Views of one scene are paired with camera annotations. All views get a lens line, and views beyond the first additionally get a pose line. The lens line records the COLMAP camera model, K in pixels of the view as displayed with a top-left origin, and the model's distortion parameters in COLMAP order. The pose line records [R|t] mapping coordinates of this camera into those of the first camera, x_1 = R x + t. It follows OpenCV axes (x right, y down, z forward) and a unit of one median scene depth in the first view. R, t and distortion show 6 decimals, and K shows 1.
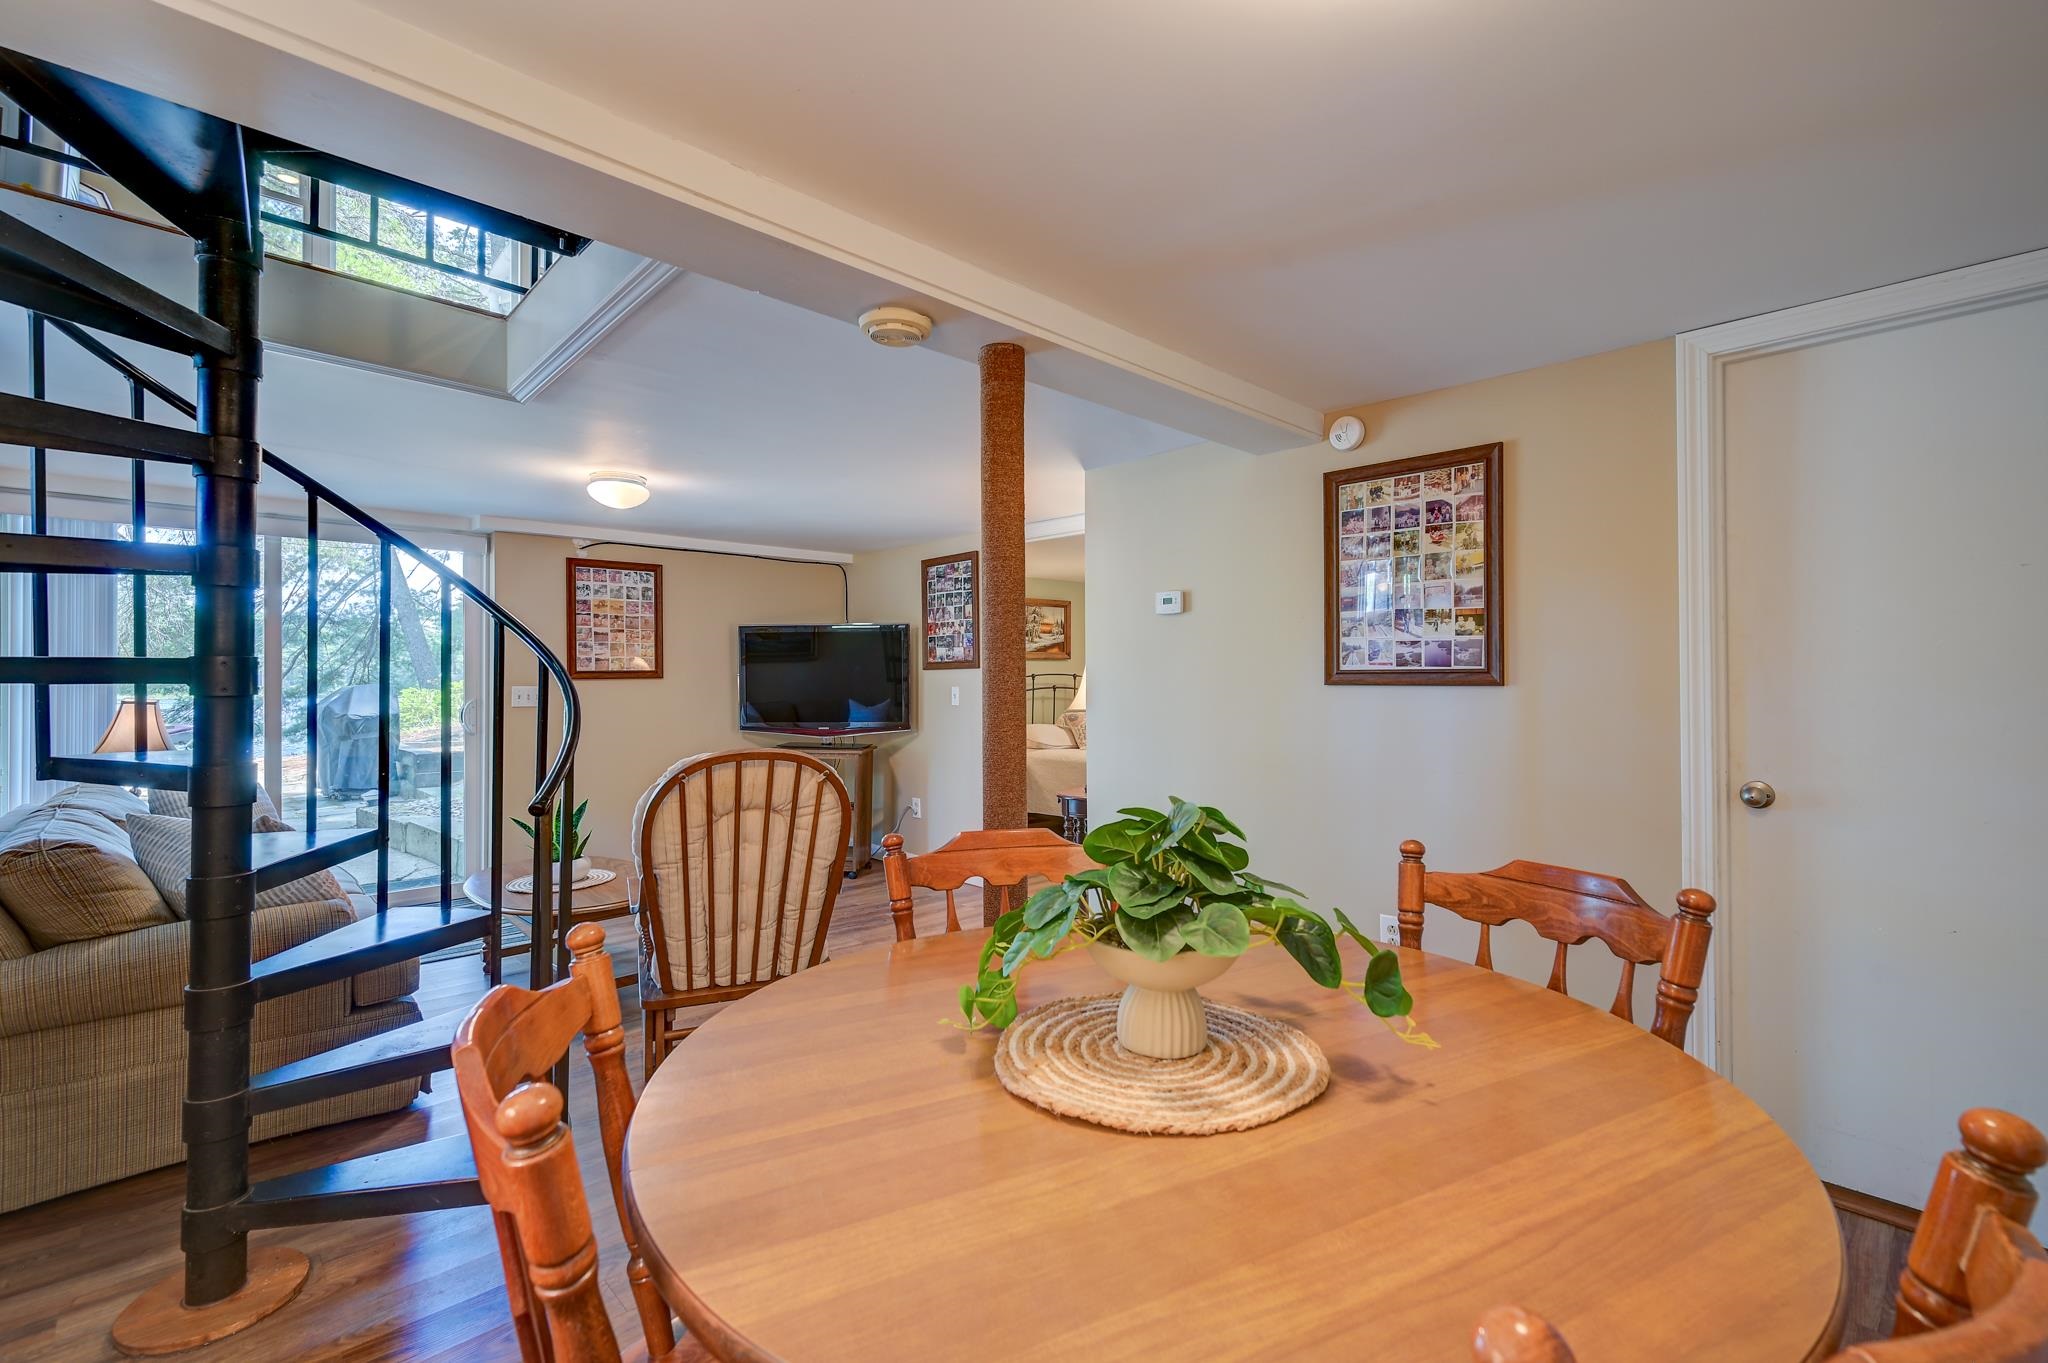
lens RADIAL K [[899.7, 0, 1033.1], [0, 899.7, 671.9], [0, 0, 1]] dist [-0.001768, -0.000412]
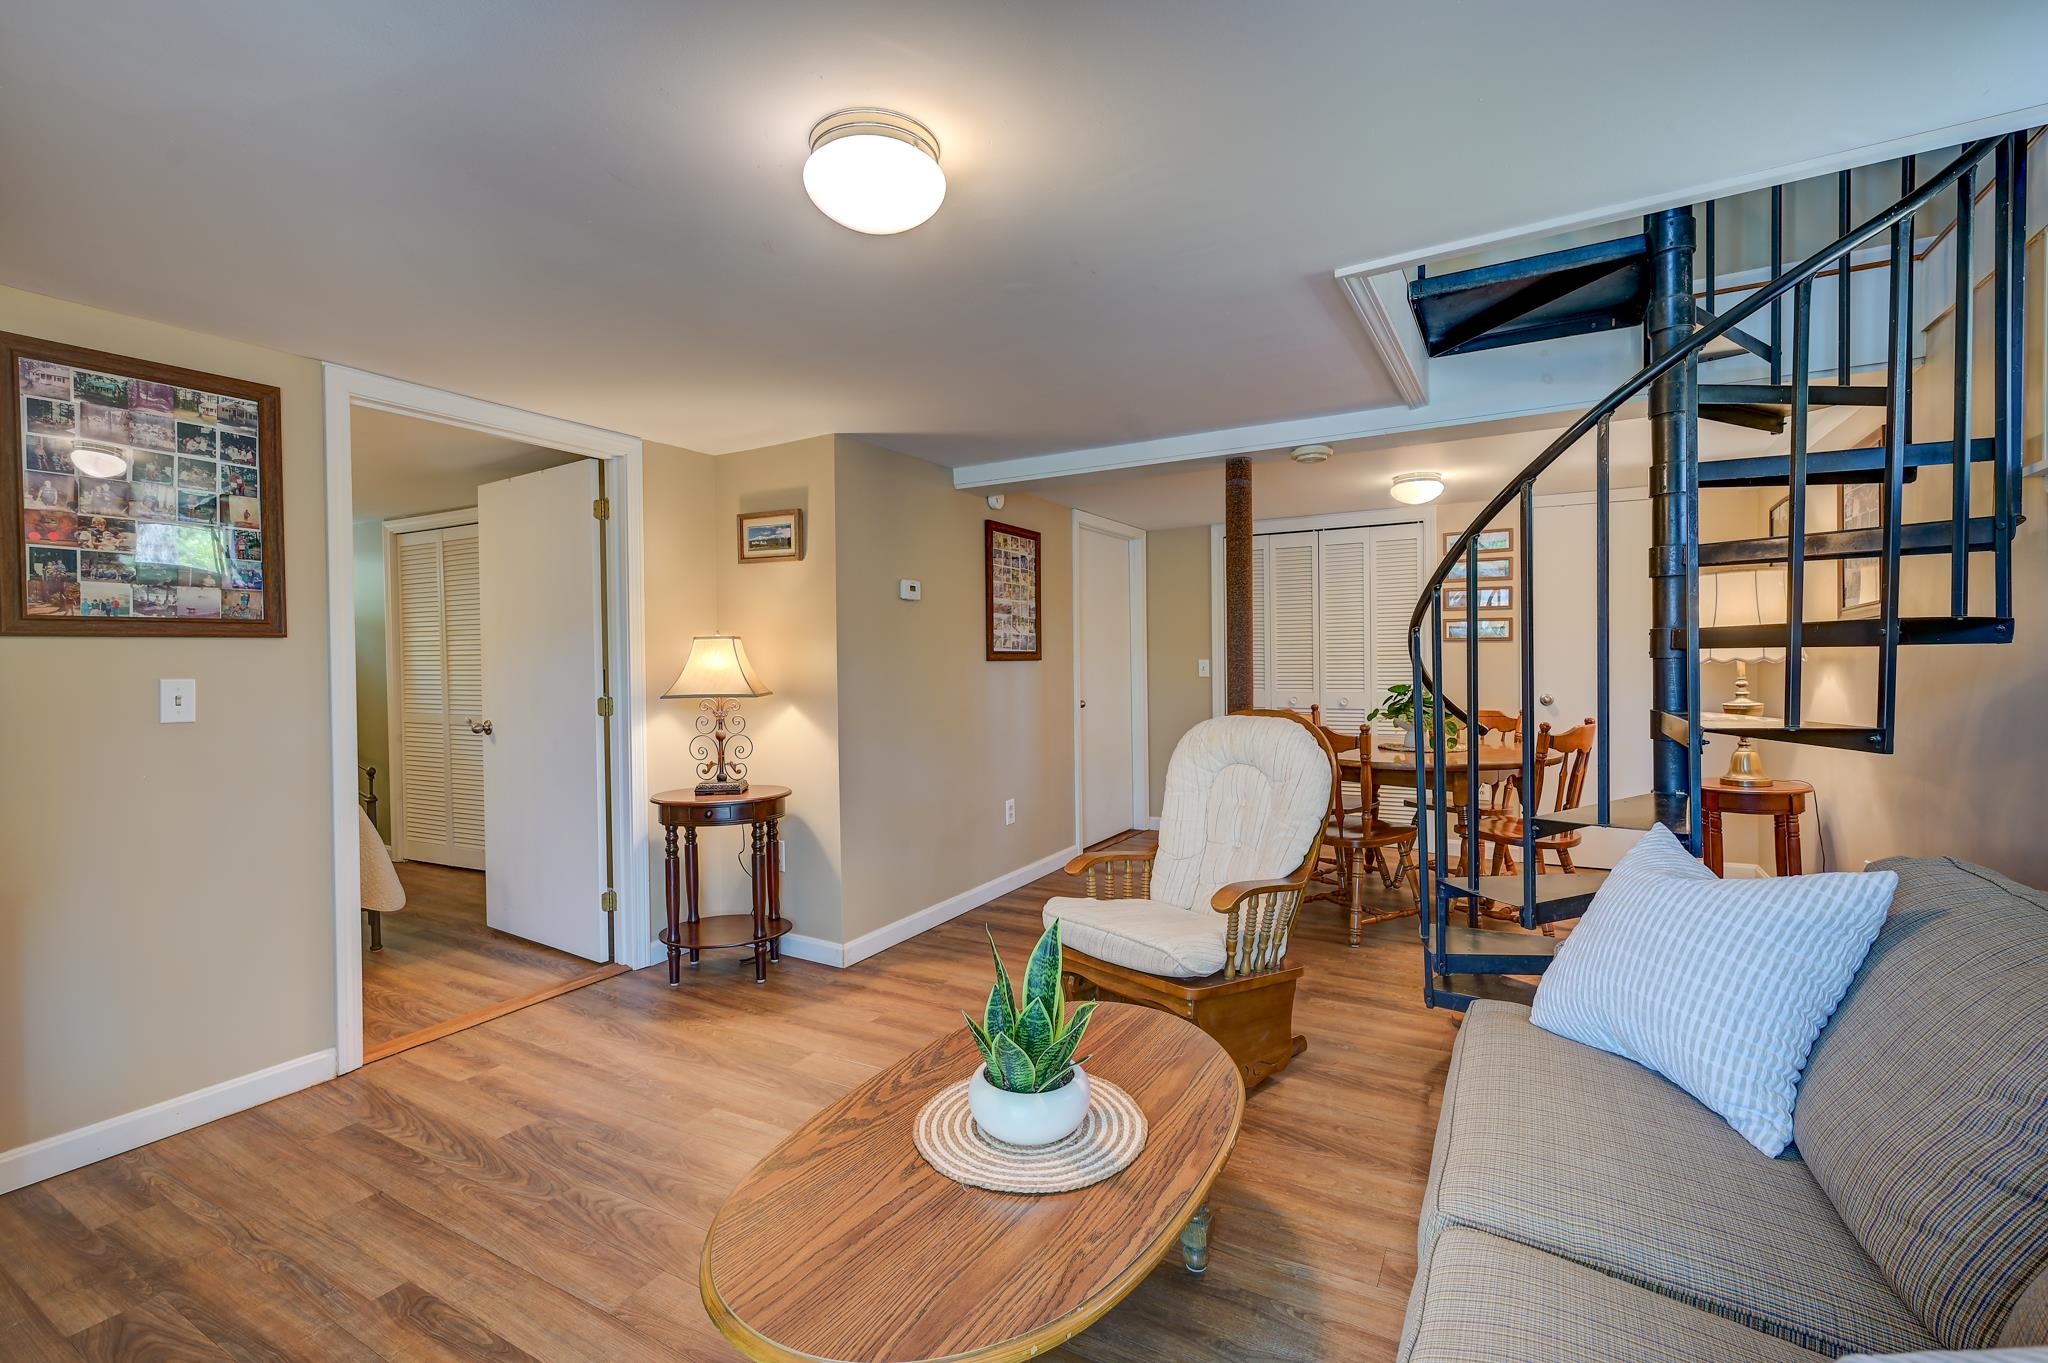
lens RADIAL K [[899.7, 0, 1033.1], [0, 899.7, 671.9], [0, 0, 1]] dist [-0.001768, -0.000412]
pose [[-0.288435, -0.009013, 0.957457, -1.167842], [0.000832, 0.999953, 0.009664, 0.018774], [-0.957499, 0.003584, -0.288414, 1.400946]]
